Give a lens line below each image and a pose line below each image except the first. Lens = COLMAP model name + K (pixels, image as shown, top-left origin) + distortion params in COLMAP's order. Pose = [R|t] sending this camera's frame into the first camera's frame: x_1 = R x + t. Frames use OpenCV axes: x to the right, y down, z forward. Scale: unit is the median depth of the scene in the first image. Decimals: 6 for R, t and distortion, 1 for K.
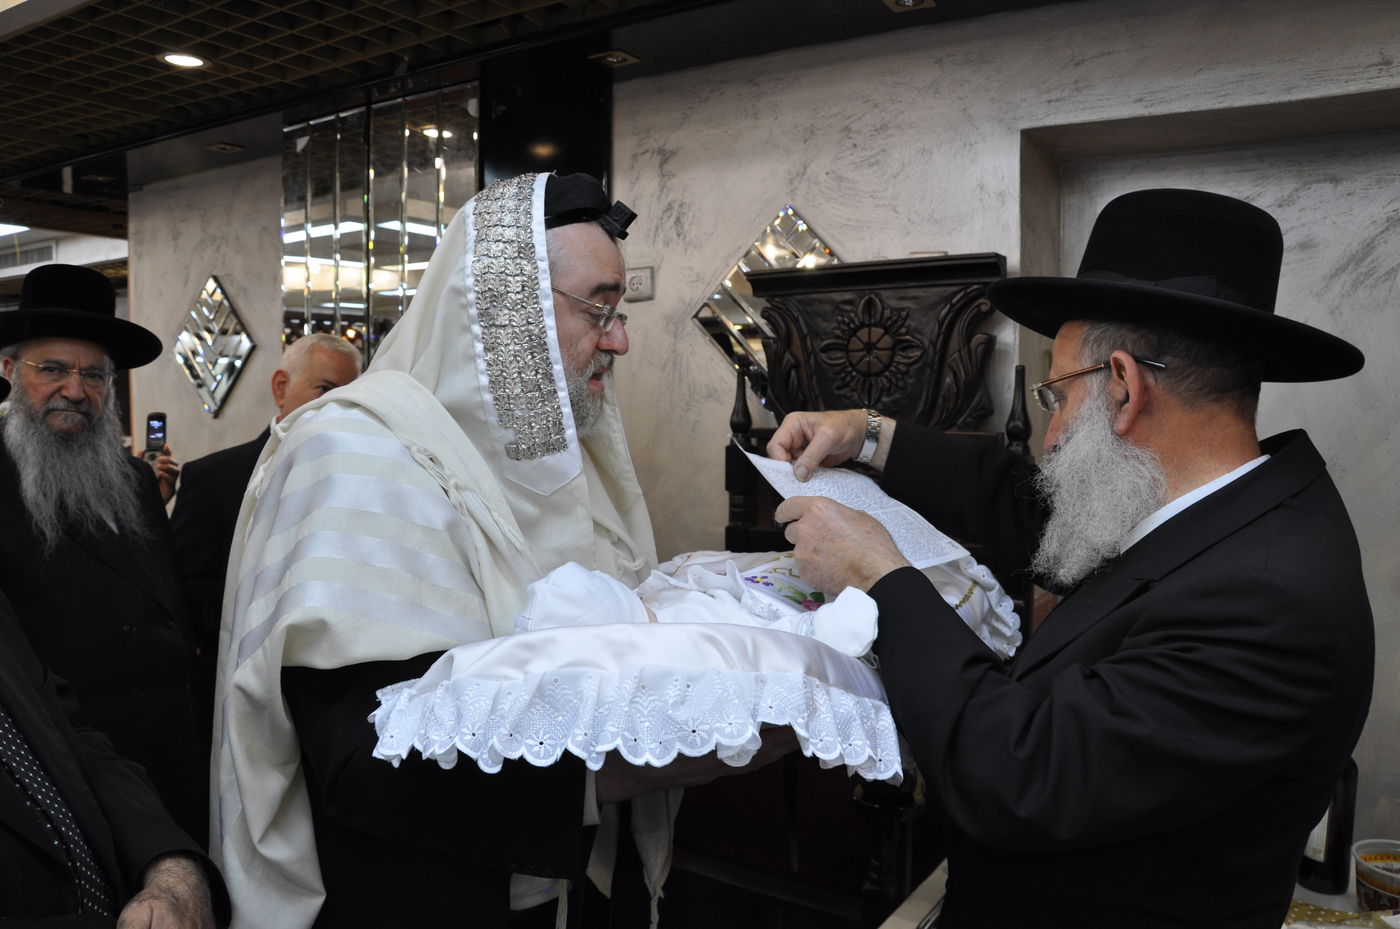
lens RADIAL K [[1074.0, 0, 696.2], [0, 1074.0, 486.9], [0, 0, 1]] dist [-0.167595, 0.115041]
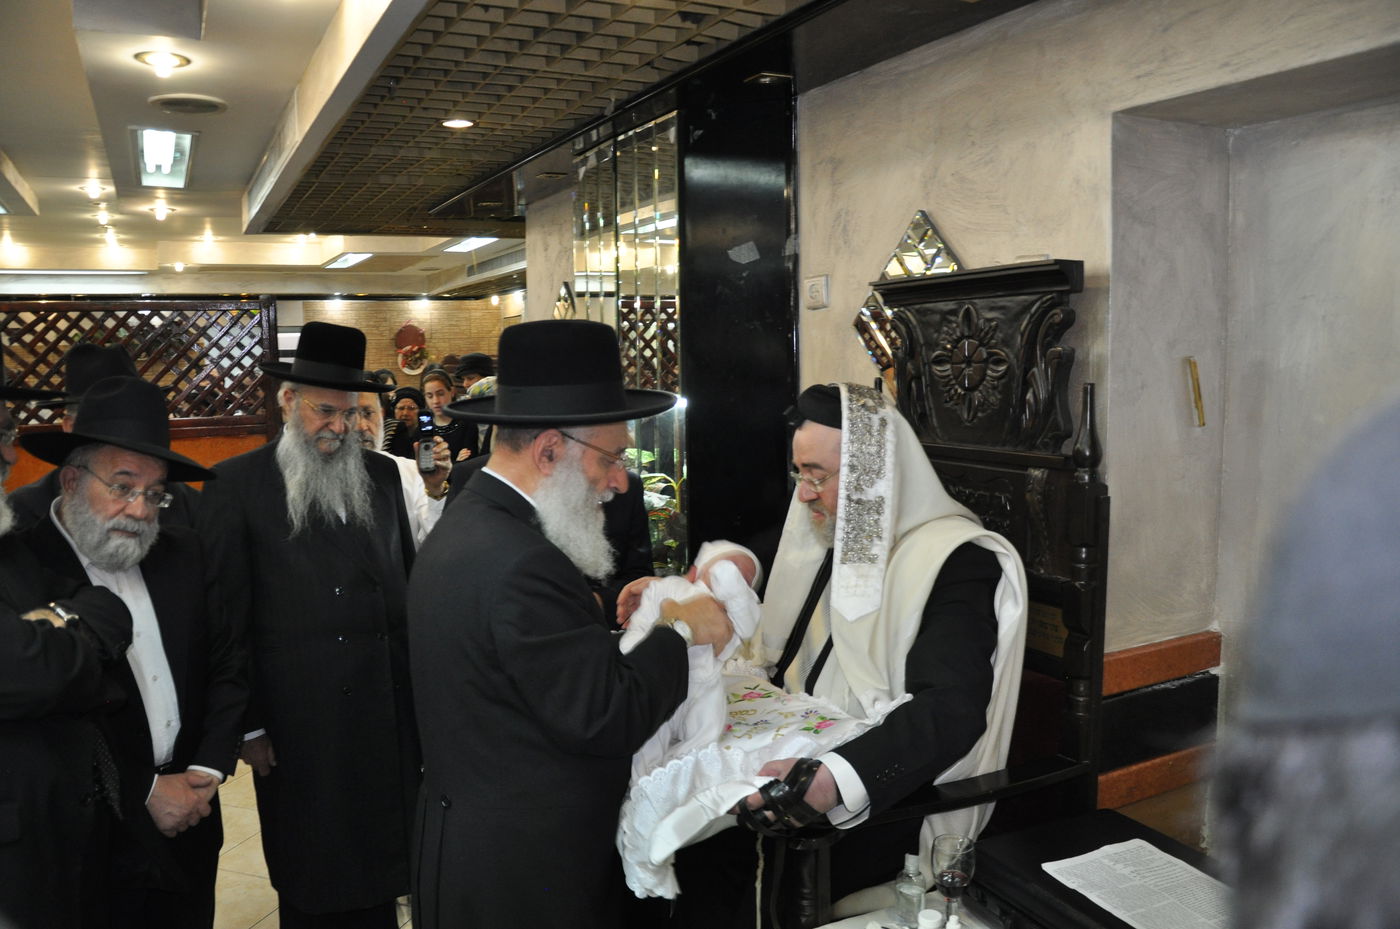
lens RADIAL K [[1083.2, 0, 703.2], [0, 1083.2, 485.6], [0, 0, 1]] dist [-0.168642, 0.125564]
pose [[0.866539, 0.040976, -0.497425, 0.427440], [-0.020165, 0.998685, 0.047140, -0.057666], [0.498702, -0.030818, 0.866225, 0.048591]]
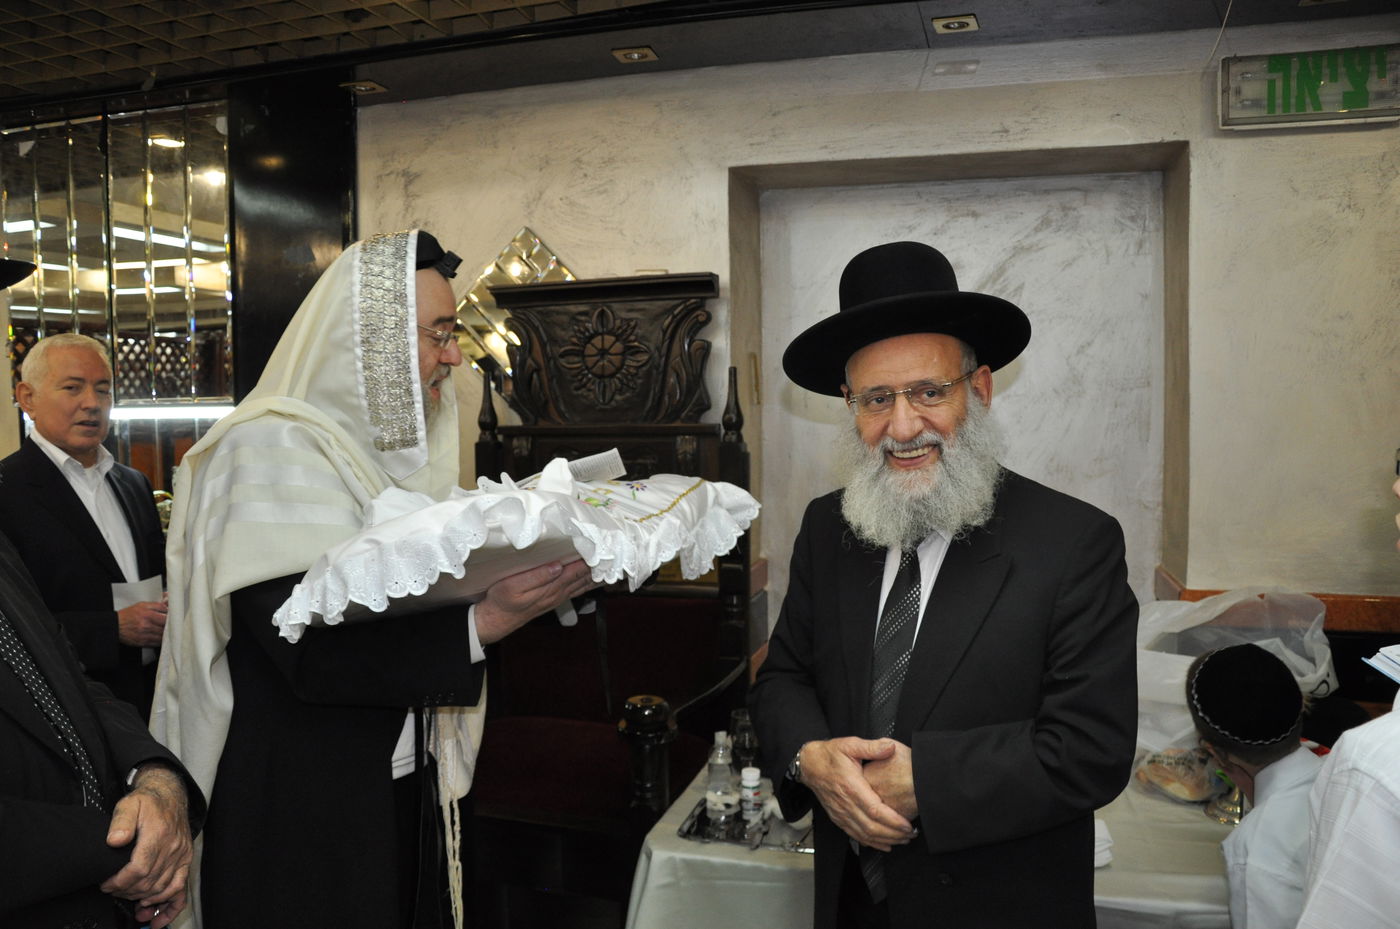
lens RADIAL K [[1083.2, 0, 703.2], [0, 1083.2, 485.6], [0, 0, 1]] dist [-0.168642, 0.125564]
pose [[0.957937, -0.037484, 0.284522, -0.068309], [0.037884, 0.999274, 0.004099, 0.011032], [-0.284469, 0.006852, 0.958661, -0.139890]]
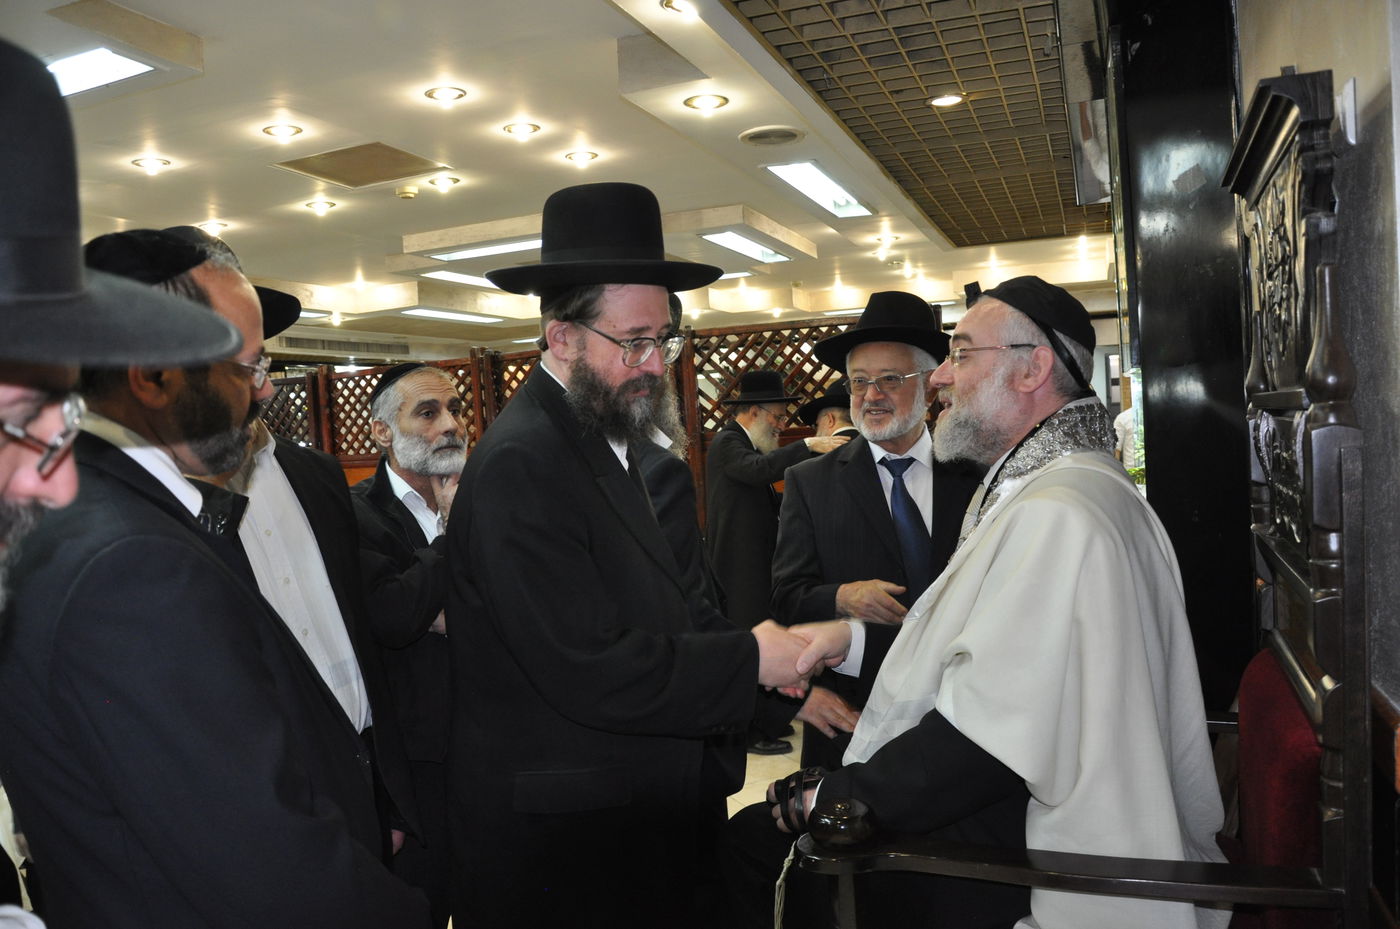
lens RADIAL K [[1083.2, 0, 703.2], [0, 1083.2, 485.6], [0, 0, 1]] dist [-0.168642, 0.125564]
pose [[0.214416, 0.033900, -0.976154, 0.691243], [-0.012740, 0.999410, 0.031909, -0.011819], [0.976659, 0.005595, 0.214721, 0.511103]]
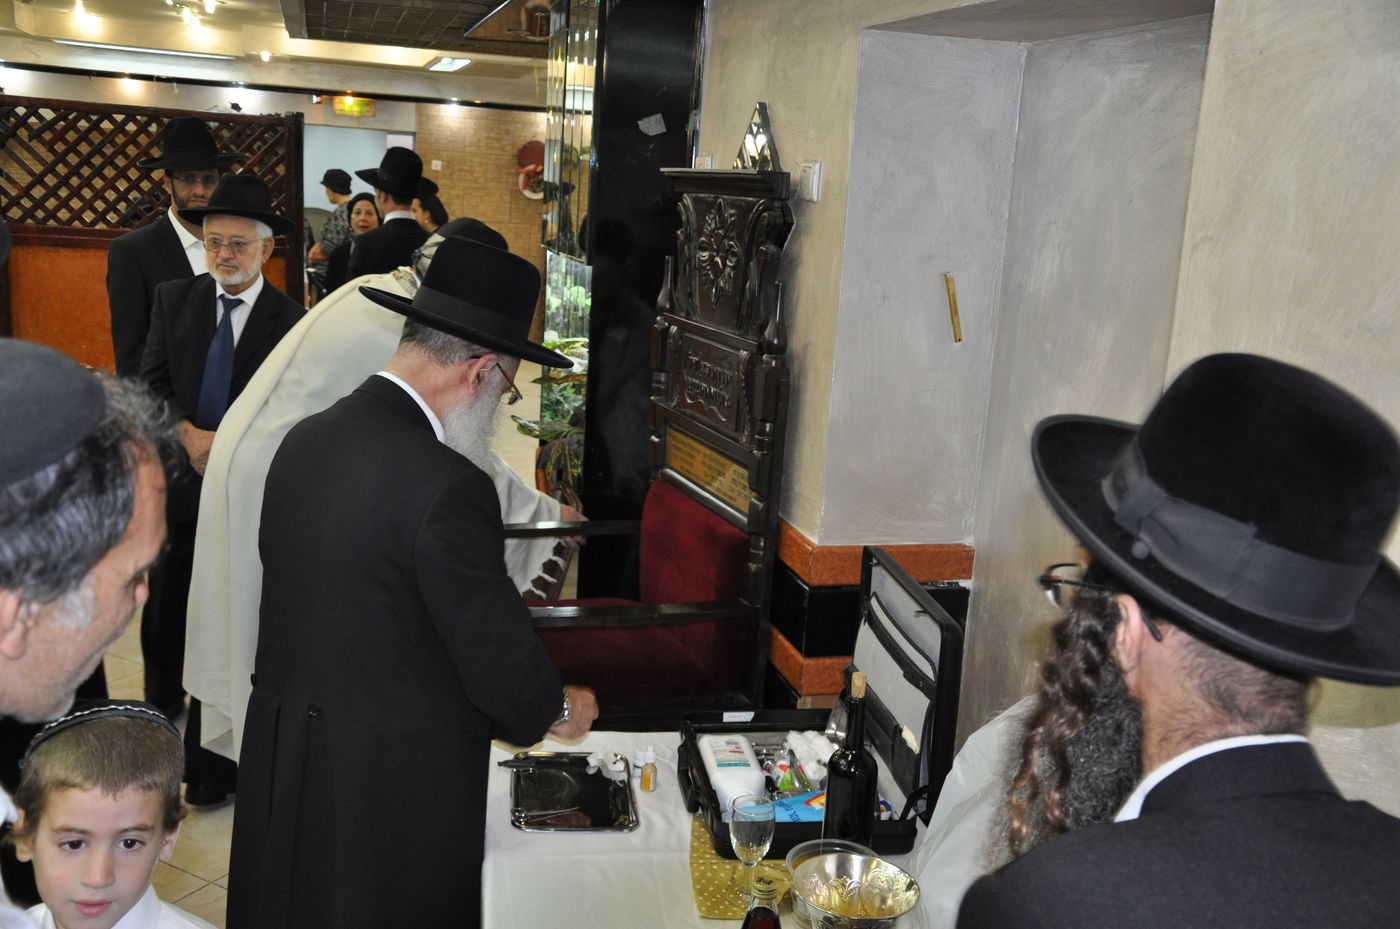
lens RADIAL K [[1338.5, 0, 699.0], [0, 1338.5, 471.9], [0, 0, 1]] dist [-0.092328, 0.233404]
pose [[0.746594, 0.182642, -0.639718, 0.937838], [-0.111259, 0.982313, 0.150607, -0.112448], [0.655911, -0.041268, 0.753709, 0.012532]]
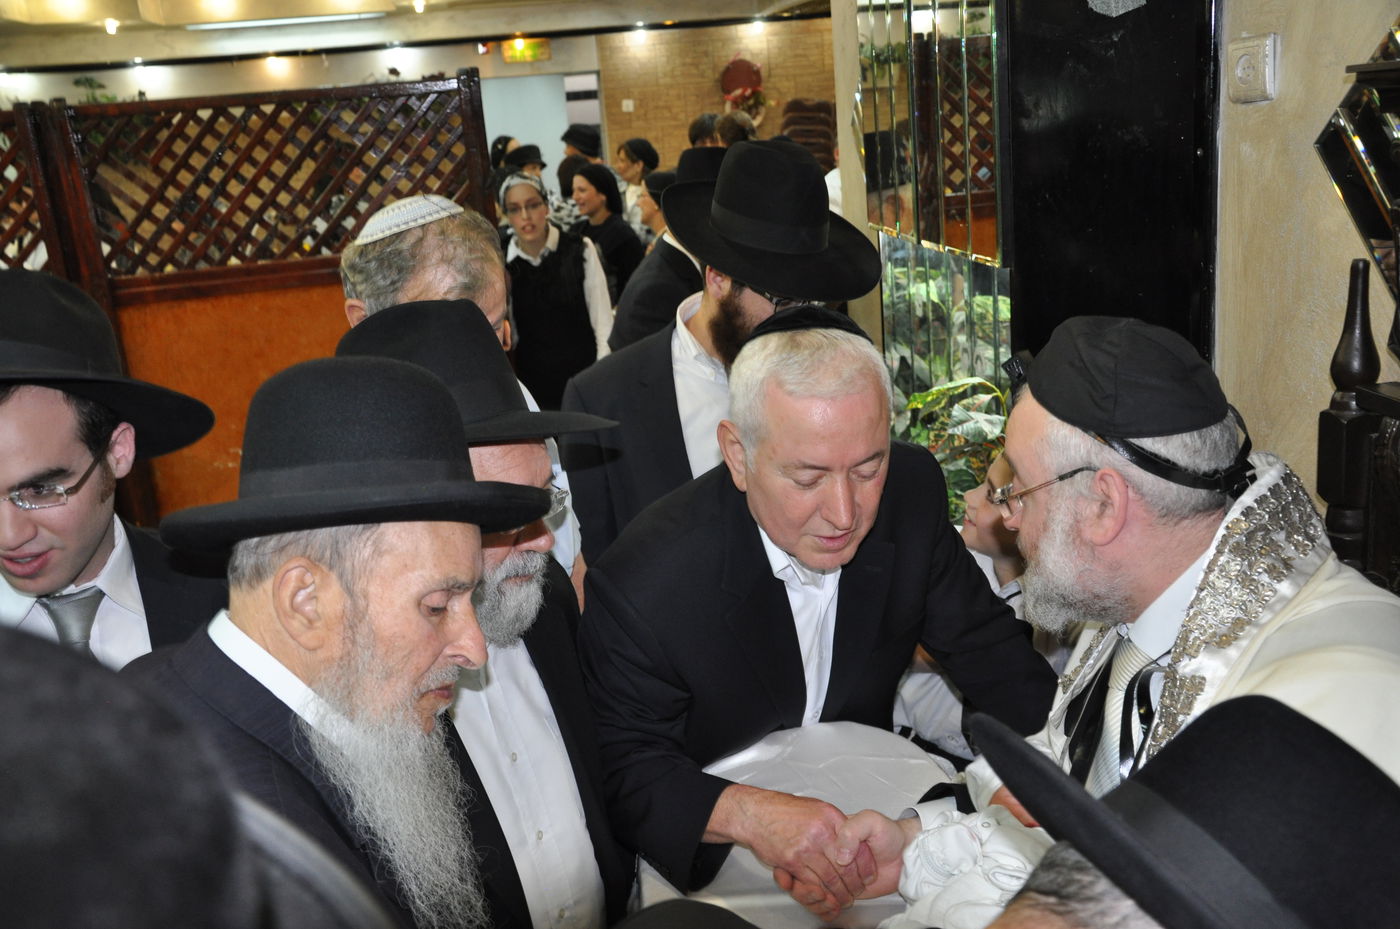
lens RADIAL K [[1395.9, 0, 708.6], [0, 1395.9, 480.5], [0, 0, 1]] dist [-0.093915, 0.307128]
pose [[0.660787, 0.145137, -0.736407, 0.347460], [0.025452, 0.976229, 0.215240, -0.166155], [0.750142, -0.160971, 0.641386, 0.370164]]
